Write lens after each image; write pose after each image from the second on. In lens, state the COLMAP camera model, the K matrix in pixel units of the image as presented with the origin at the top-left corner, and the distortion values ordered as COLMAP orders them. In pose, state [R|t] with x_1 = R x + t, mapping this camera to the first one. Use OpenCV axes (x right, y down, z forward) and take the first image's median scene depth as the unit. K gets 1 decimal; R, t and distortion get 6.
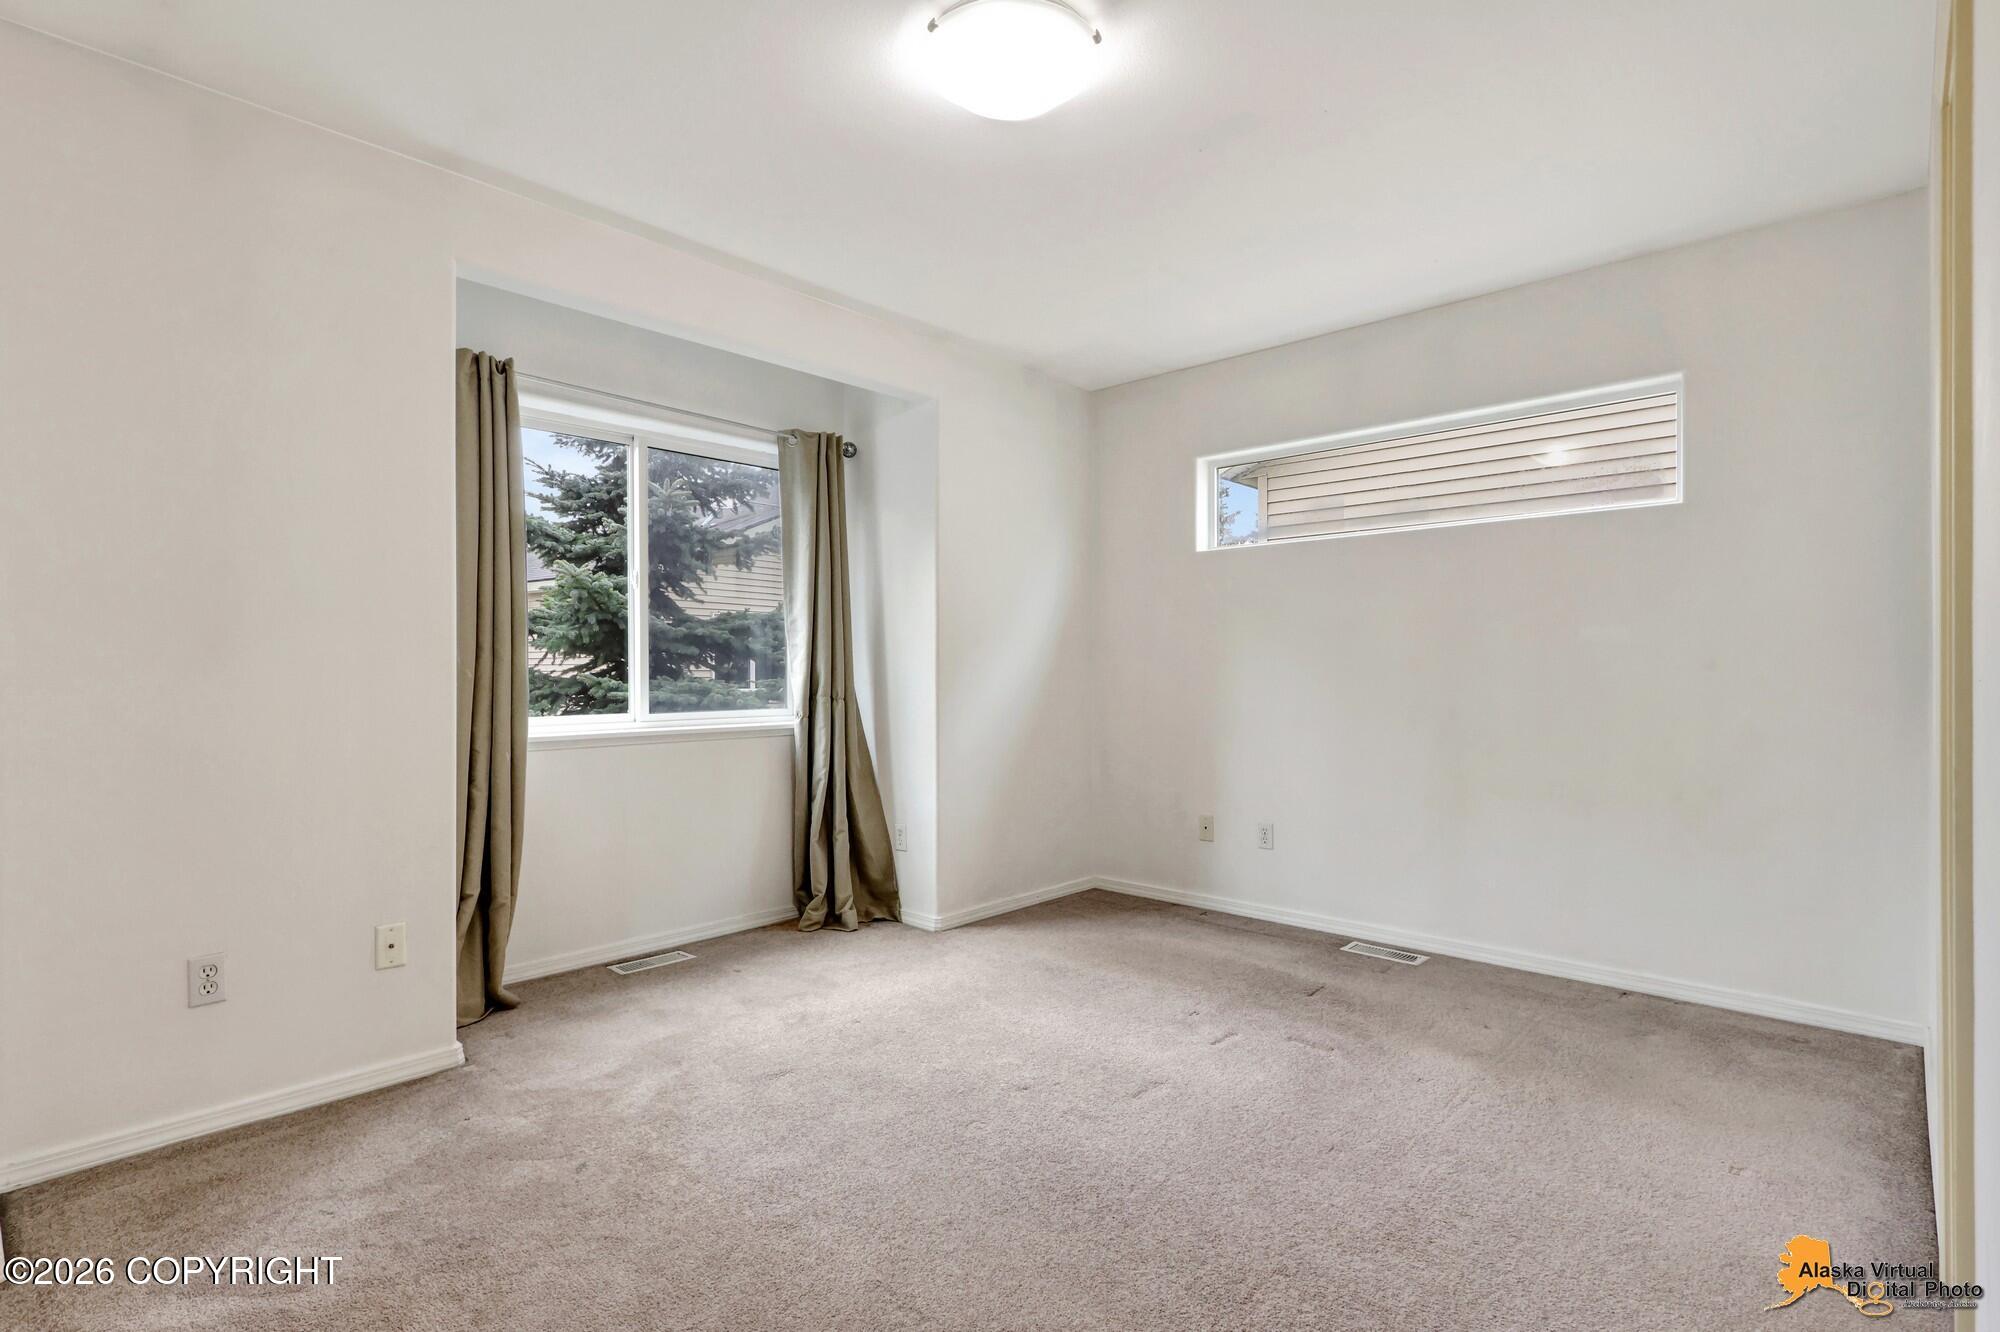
lens RADIAL K [[960.7, 0, 992.5], [0, 960.7, 671.3], [0, 0, 1]] dist [0.001630, -0.000214]
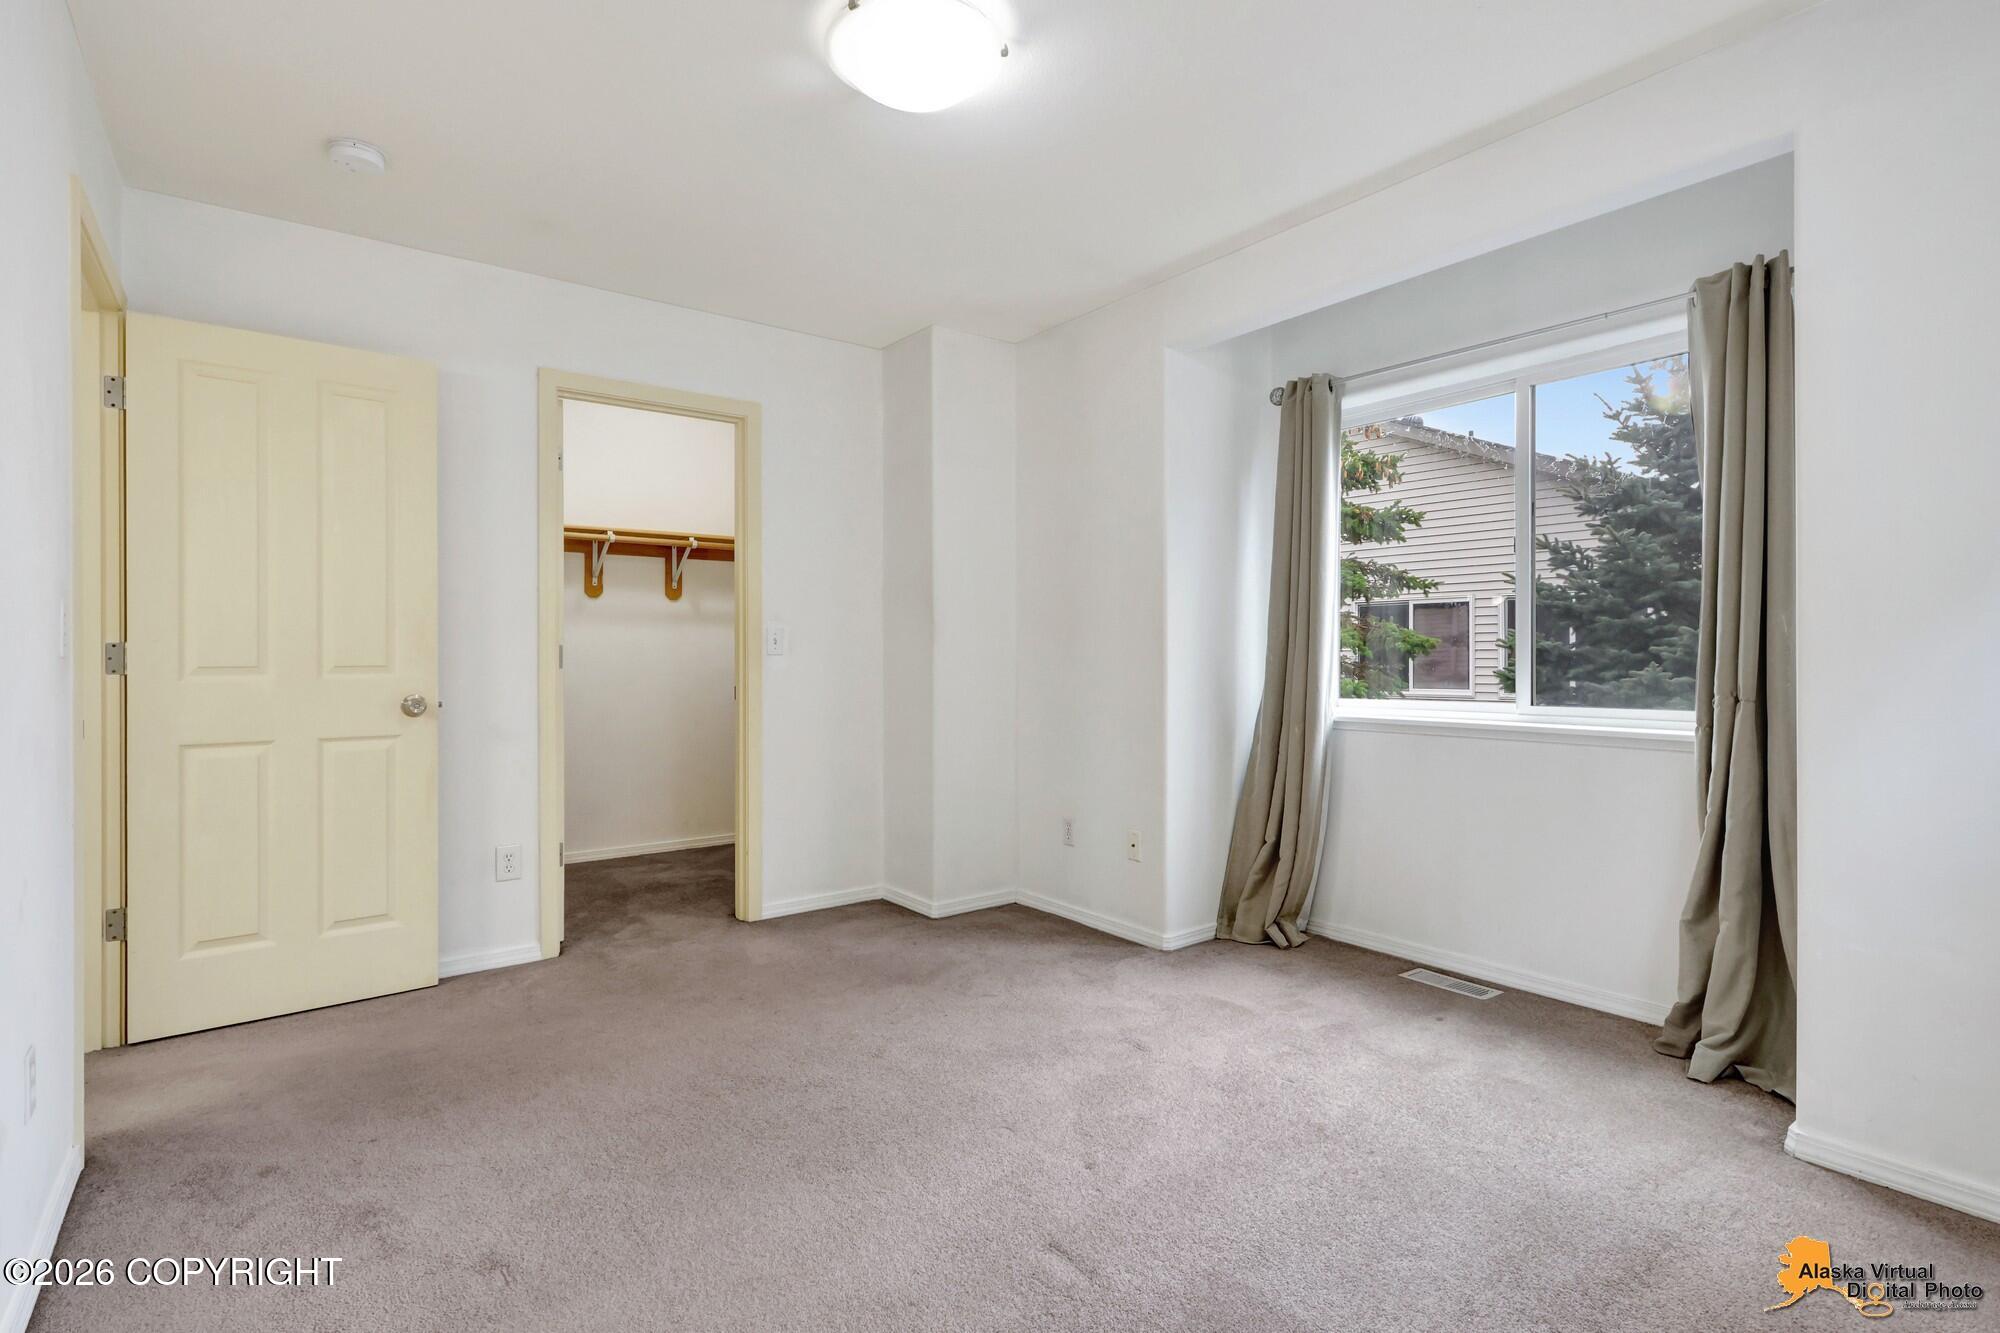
lens RADIAL K [[960.7, 0, 992.5], [0, 960.7, 671.8], [0, 0, 1]] dist [0.001630, -0.000214]
pose [[-0.179071, 0.019573, -0.983641, 0.649678], [0.003090, 0.999808, 0.019332, -0.004834], [0.983831, 0.000422, -0.179097, 0.816357]]
